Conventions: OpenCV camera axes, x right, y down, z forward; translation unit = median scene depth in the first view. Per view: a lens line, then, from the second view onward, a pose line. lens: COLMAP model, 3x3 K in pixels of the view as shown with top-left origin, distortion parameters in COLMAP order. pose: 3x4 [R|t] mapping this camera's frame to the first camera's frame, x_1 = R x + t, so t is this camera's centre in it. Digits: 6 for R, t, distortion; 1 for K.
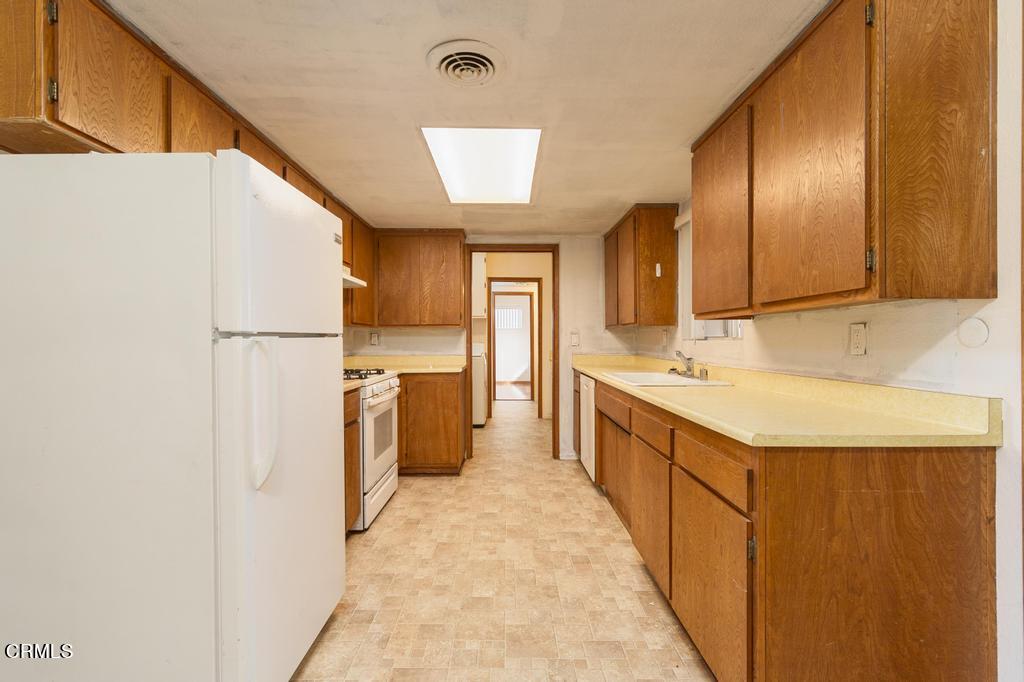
lens RADIAL K [[452.9, 0, 515.6], [0, 452.9, 340.9], [0, 0, 1]] dist [0.005600, -0.000133]
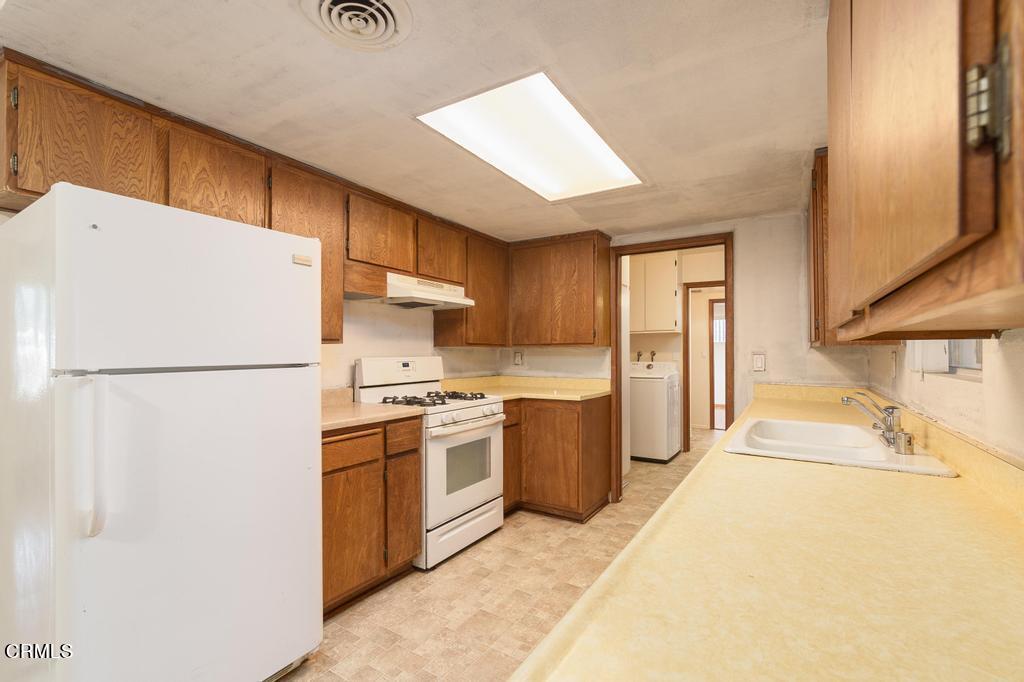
lens RADIAL K [[452.9, 0, 511.7], [0, 452.9, 349.5], [0, 0, 1]] dist [0.005600, -0.000133]
pose [[0.839437, -0.000381, -0.543458, 0.241525], [-0.003902, 0.999970, -0.006729, -0.020952], [0.543444, 0.007770, 0.839410, 0.239369]]
